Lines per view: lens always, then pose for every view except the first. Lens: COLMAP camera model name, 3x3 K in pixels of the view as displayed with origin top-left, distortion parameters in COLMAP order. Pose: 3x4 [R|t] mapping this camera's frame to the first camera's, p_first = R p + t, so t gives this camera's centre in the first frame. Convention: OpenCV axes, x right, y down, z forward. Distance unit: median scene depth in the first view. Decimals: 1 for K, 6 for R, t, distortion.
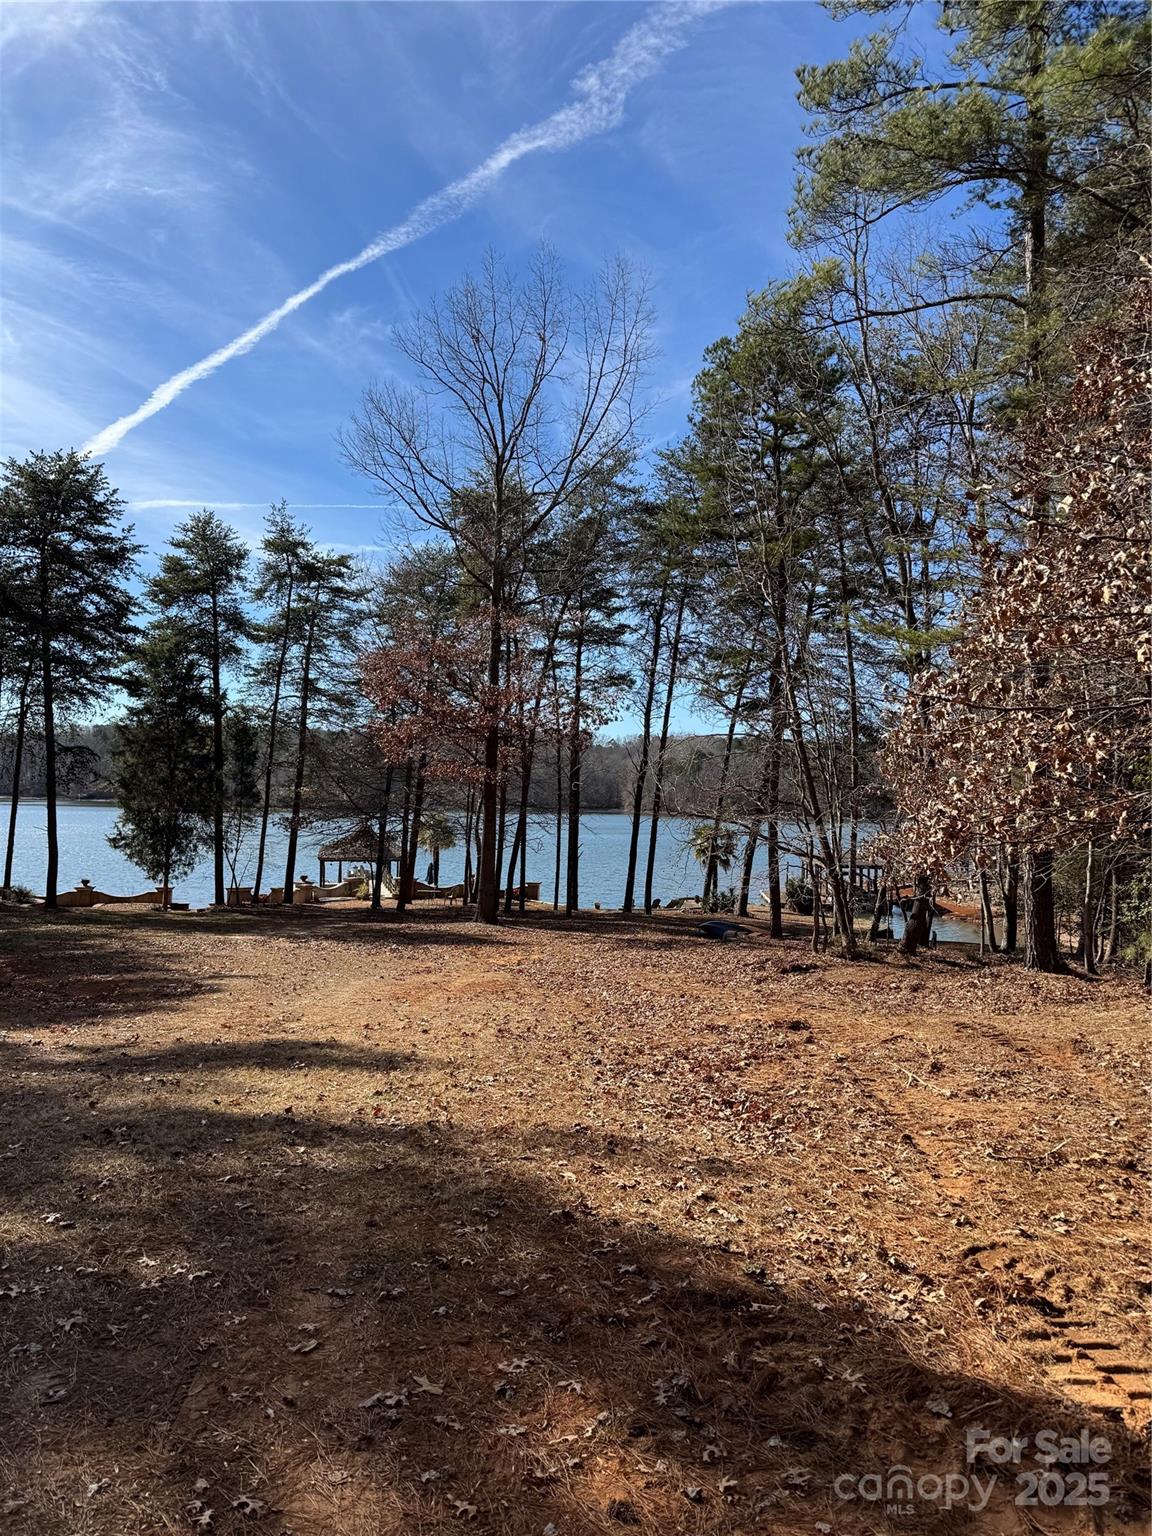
lens RADIAL K [[1052.6, 0, 586.0], [0, 1052.6, 785.4], [0, 0, 1]] dist [0.073899, -0.057233]
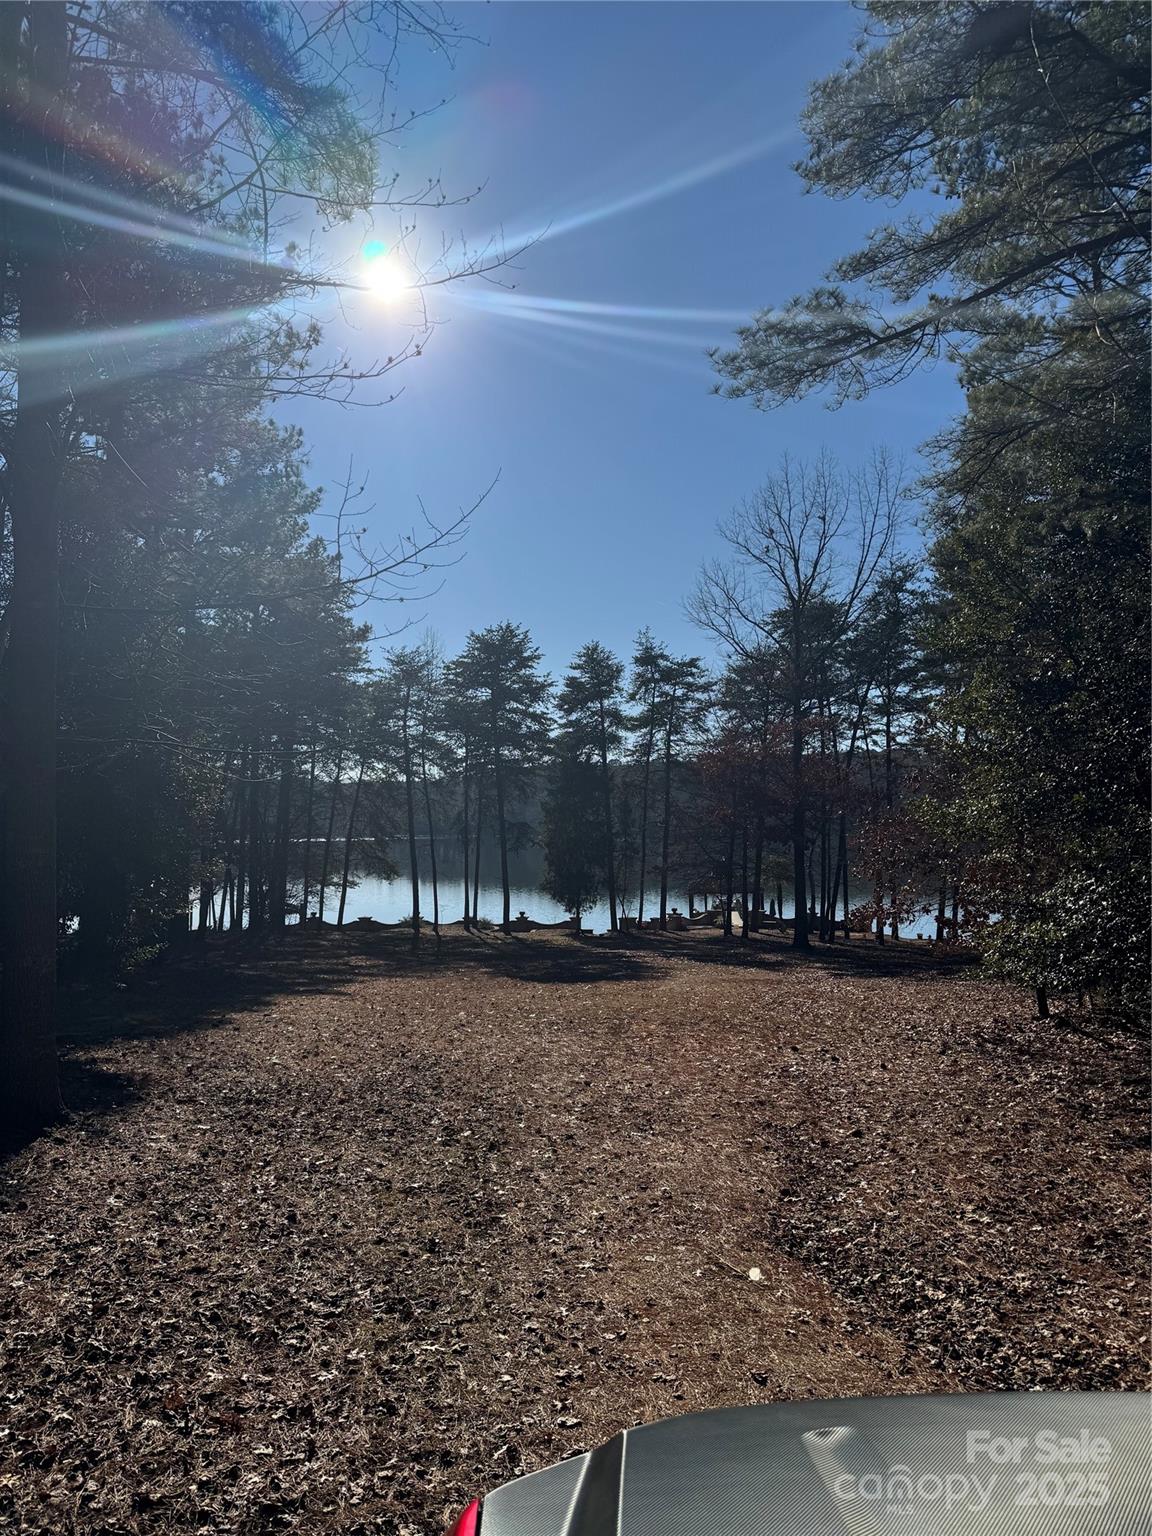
lens RADIAL K [[1058.8, 0, 550.4], [0, 1058.8, 769.0], [0, 0, 1]] dist [0.141588, -0.181636]
pose [[0.927128, -0.052046, -0.371114, 0.190404], [0.038265, 0.998280, -0.044407, -0.075091], [0.372787, 0.026970, 0.927525, -0.596665]]
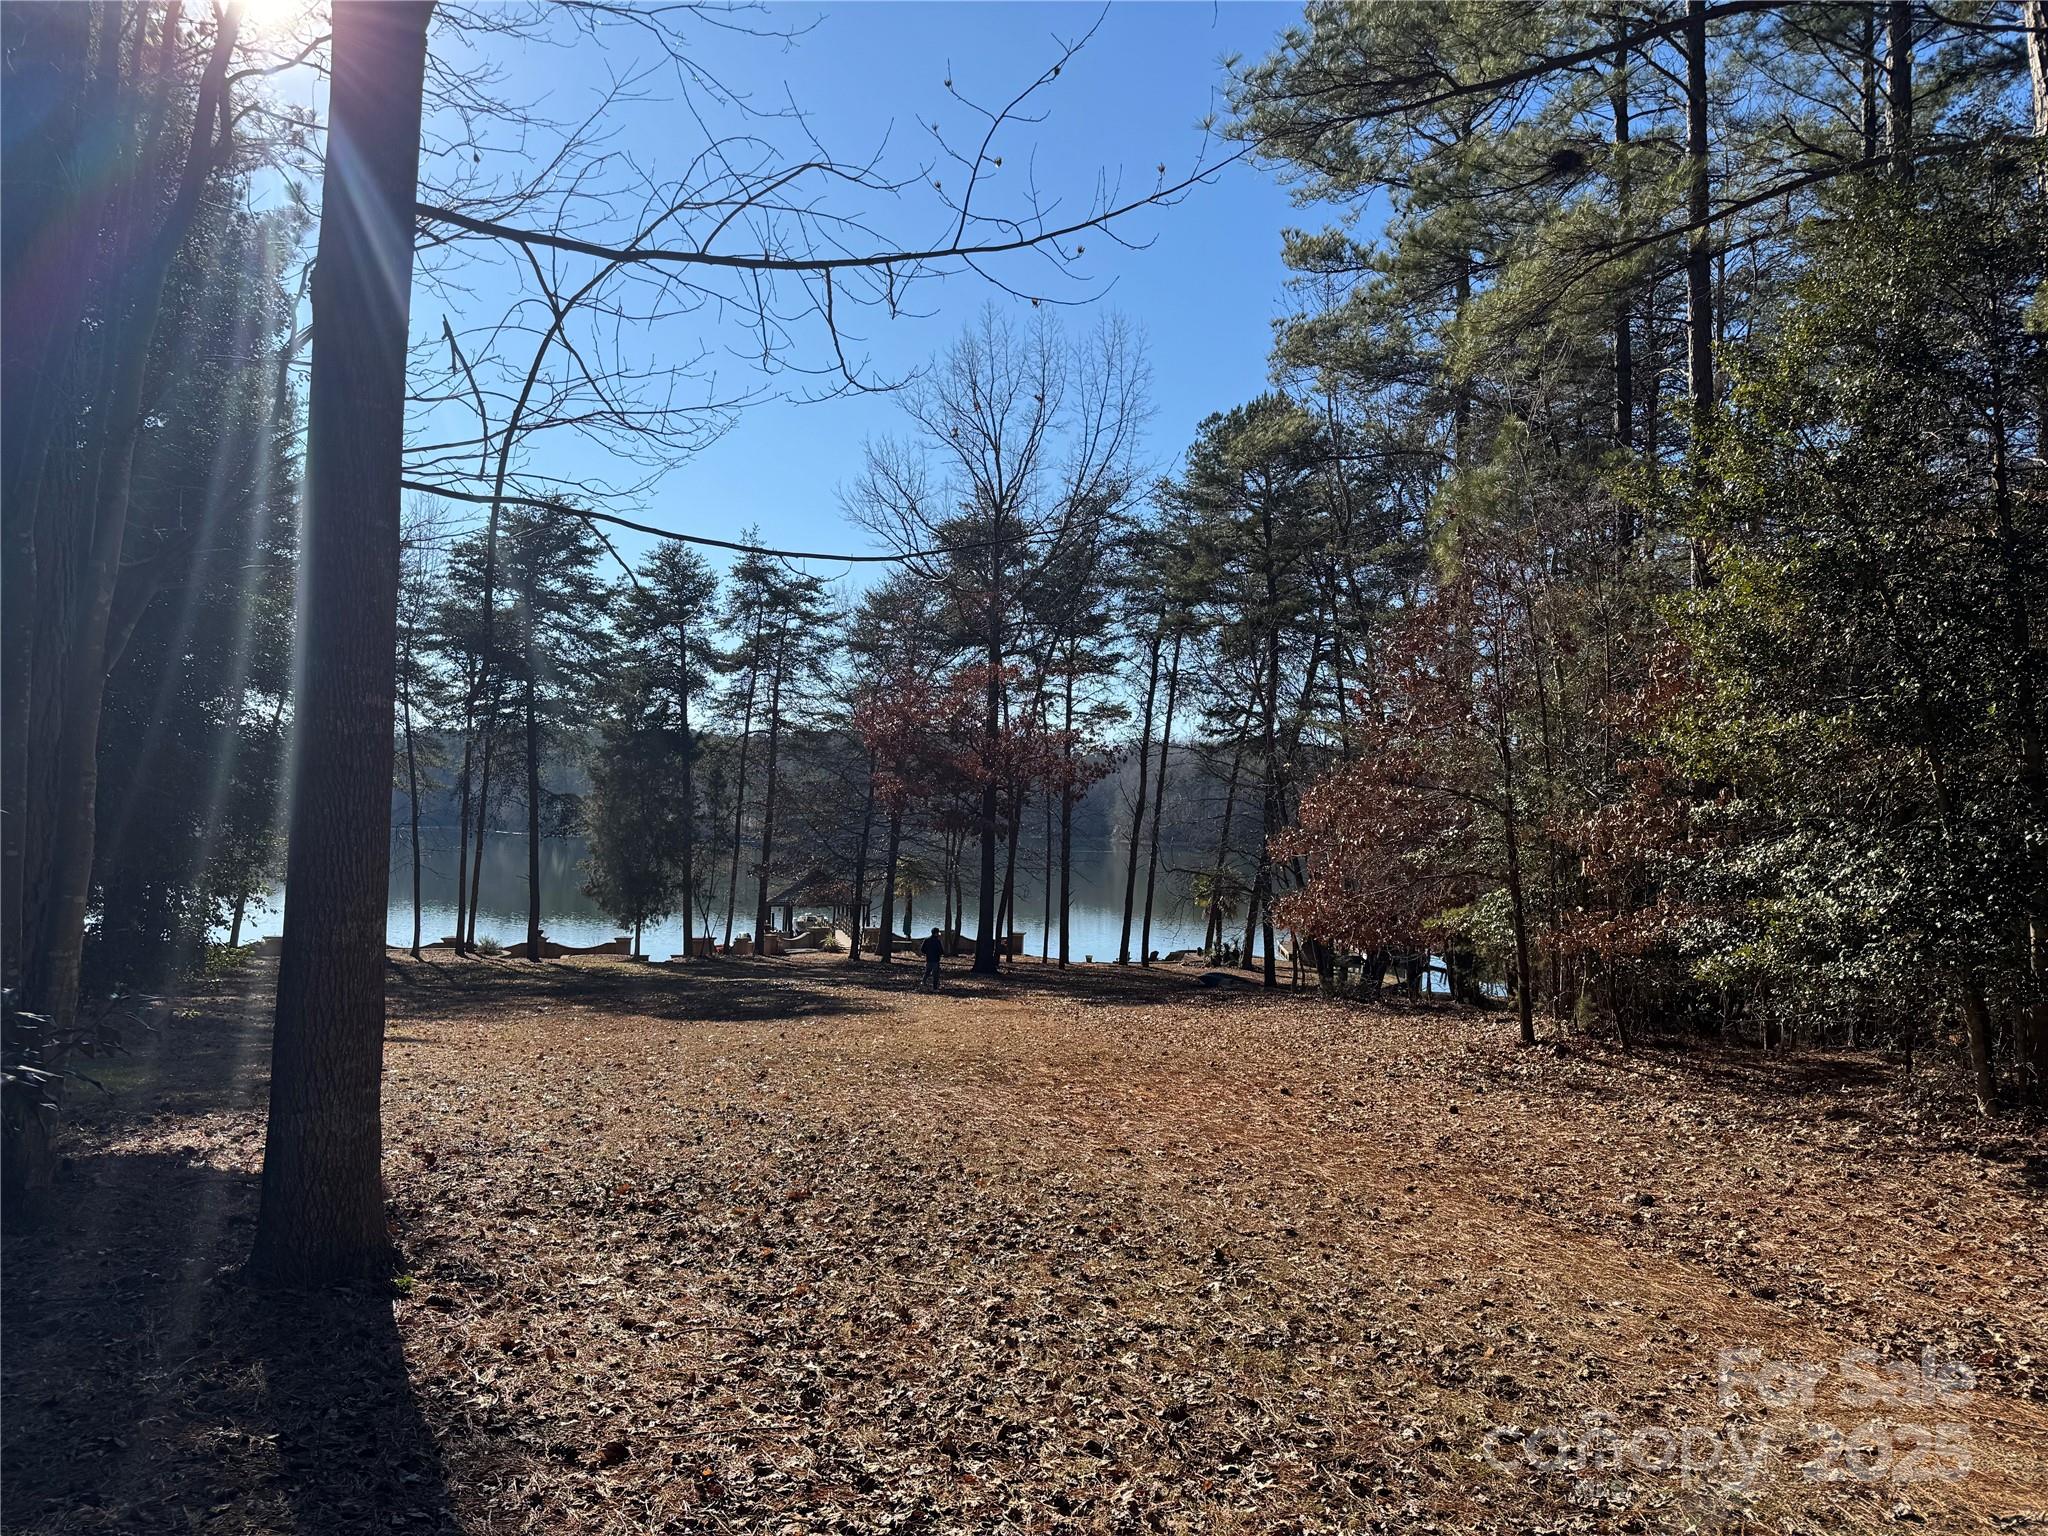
lens RADIAL K [[1403.4, 0, 1024.0], [0, 1403.4, 768.0], [0, 0, 1]] dist [0.073899, -0.057233]
pose [[0.999708, -0.001791, -0.024083, -0.036934], [0.001190, 0.999688, -0.024939, -0.047366], [0.024120, 0.024903, 0.999399, -0.509537]]
